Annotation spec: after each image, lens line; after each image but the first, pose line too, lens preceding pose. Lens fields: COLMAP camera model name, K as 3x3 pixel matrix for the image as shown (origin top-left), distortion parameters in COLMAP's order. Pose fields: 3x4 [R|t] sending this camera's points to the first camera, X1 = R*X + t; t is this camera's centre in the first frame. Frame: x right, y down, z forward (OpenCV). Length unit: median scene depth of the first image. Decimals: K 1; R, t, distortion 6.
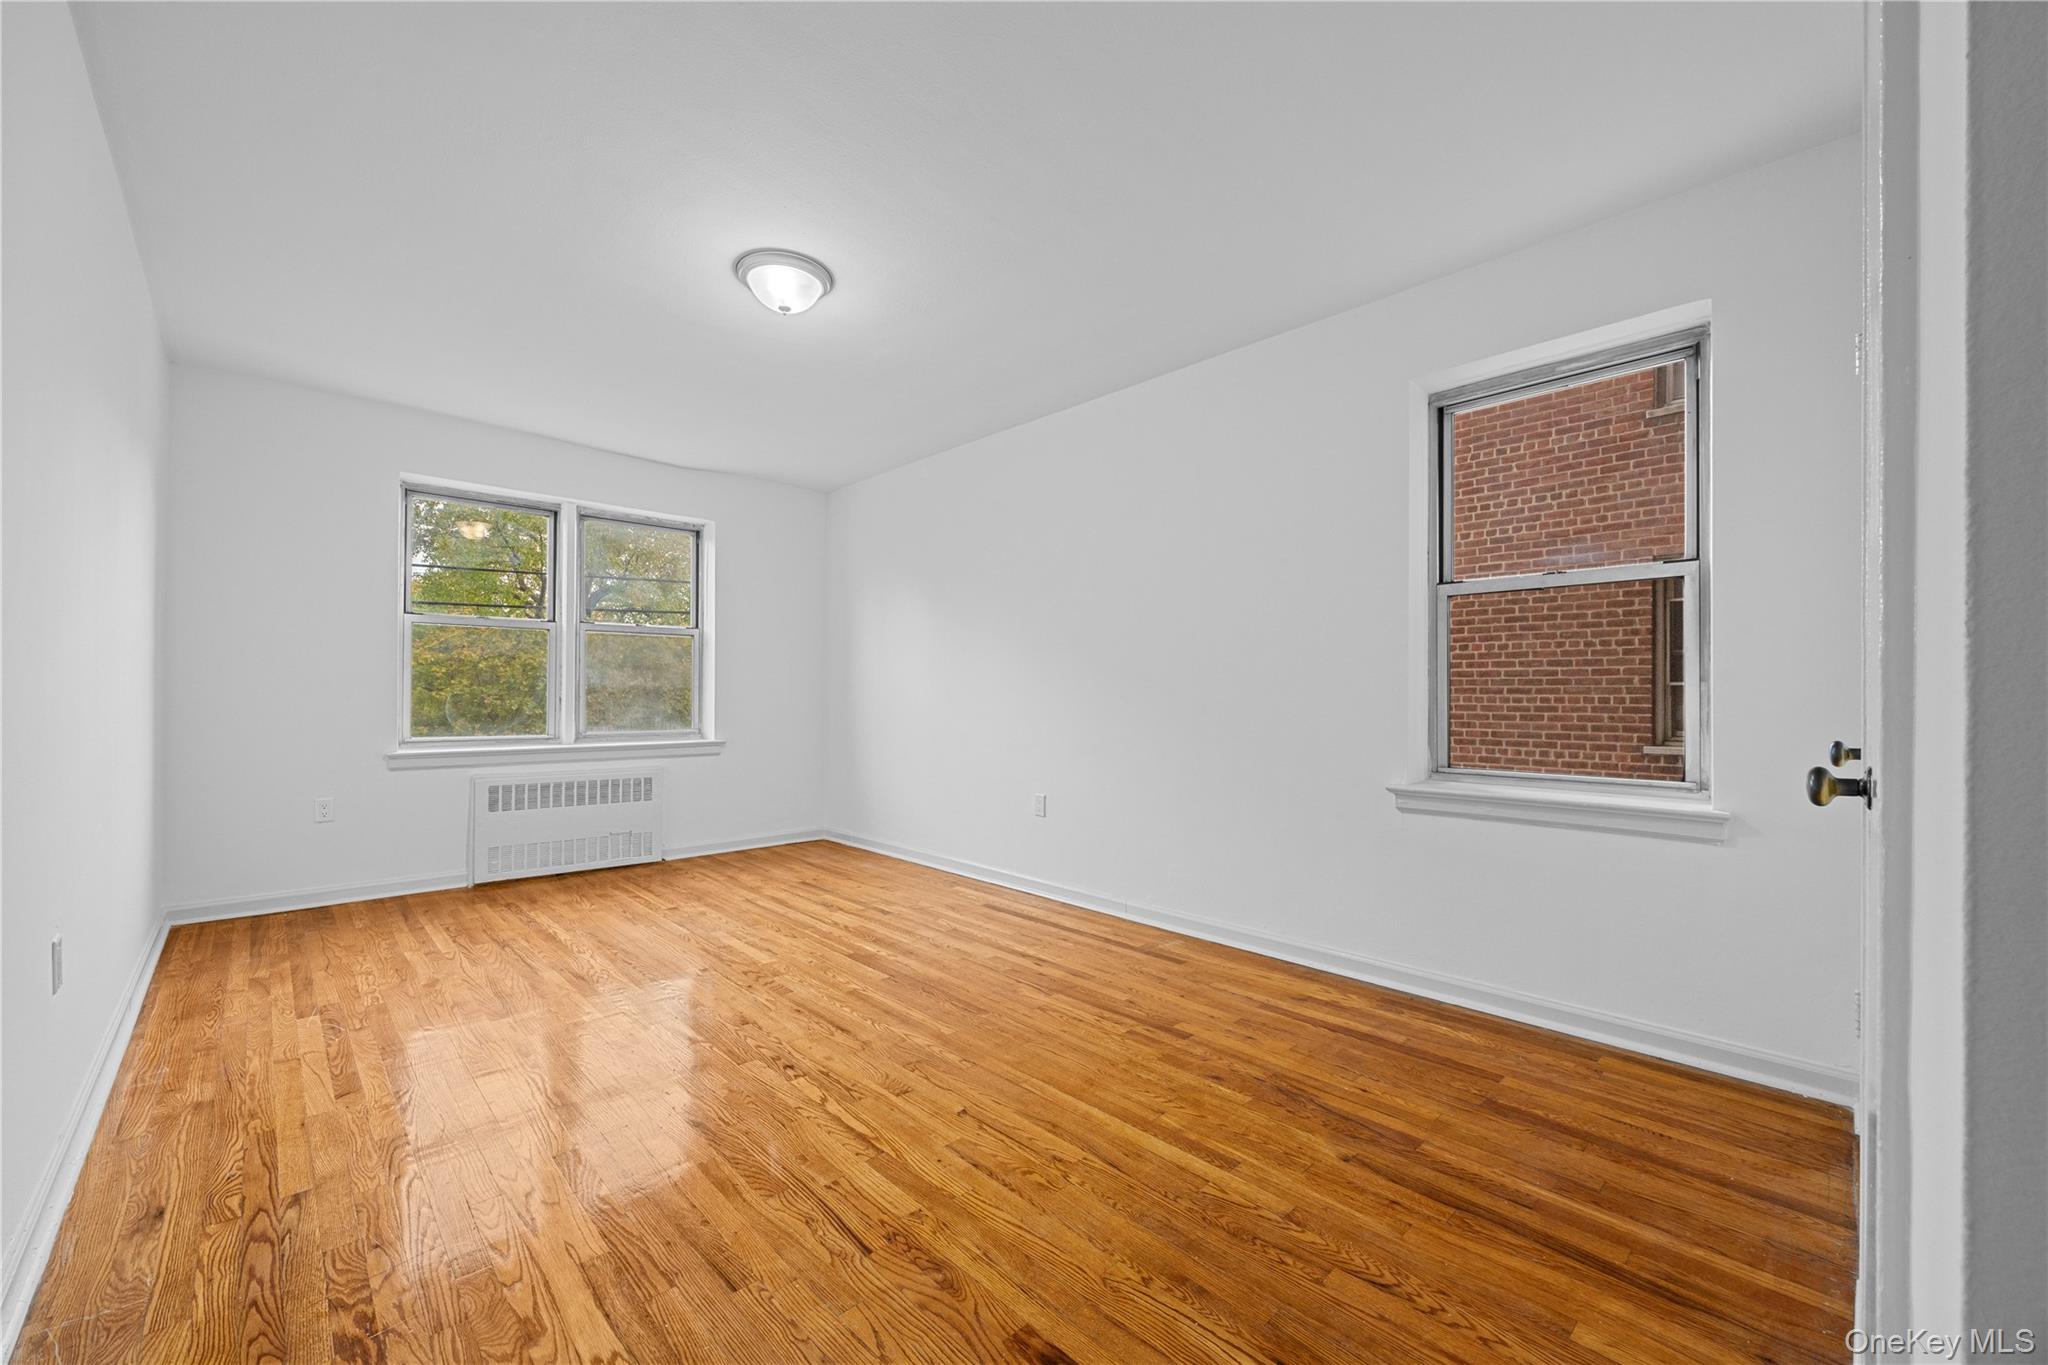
lens RADIAL K [[800.1, 0, 1011.5], [0, 800.1, 684.1], [0, 0, 1]] dist [0.000022, -0.000402]
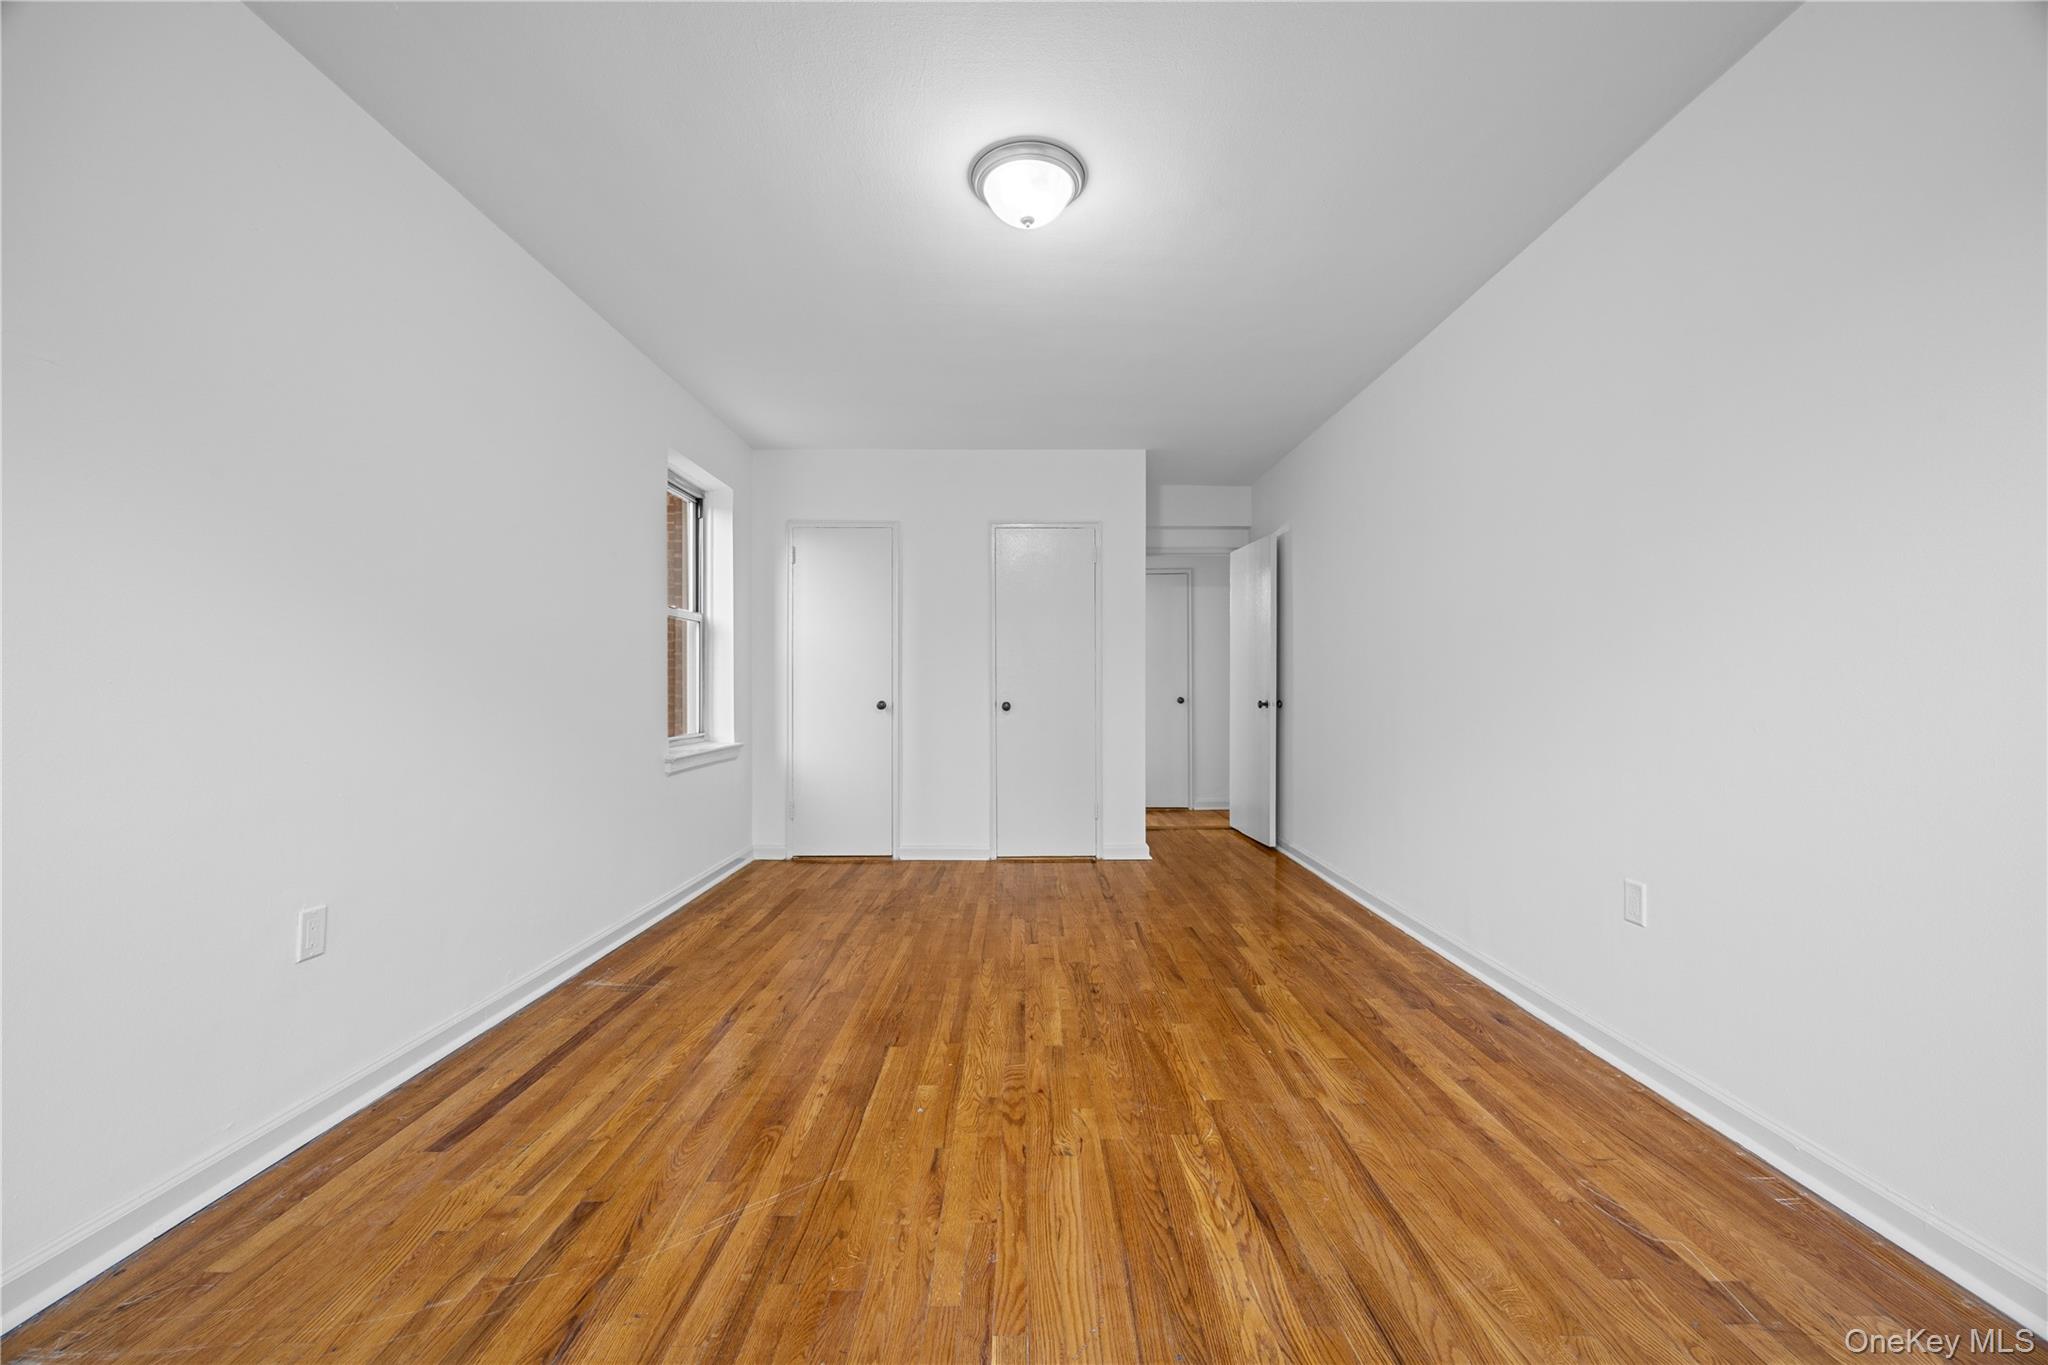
lens RADIAL K [[800.1, 0, 1011.5], [0, 800.1, 684.1], [0, 0, 1]] dist [0.000022, -0.000402]
pose [[-0.719657, 0.000882, 0.694330, -0.770794], [-0.013305, 0.999798, -0.015060, 0.022284], [-0.694203, -0.020076, -0.719500, 1.471945]]
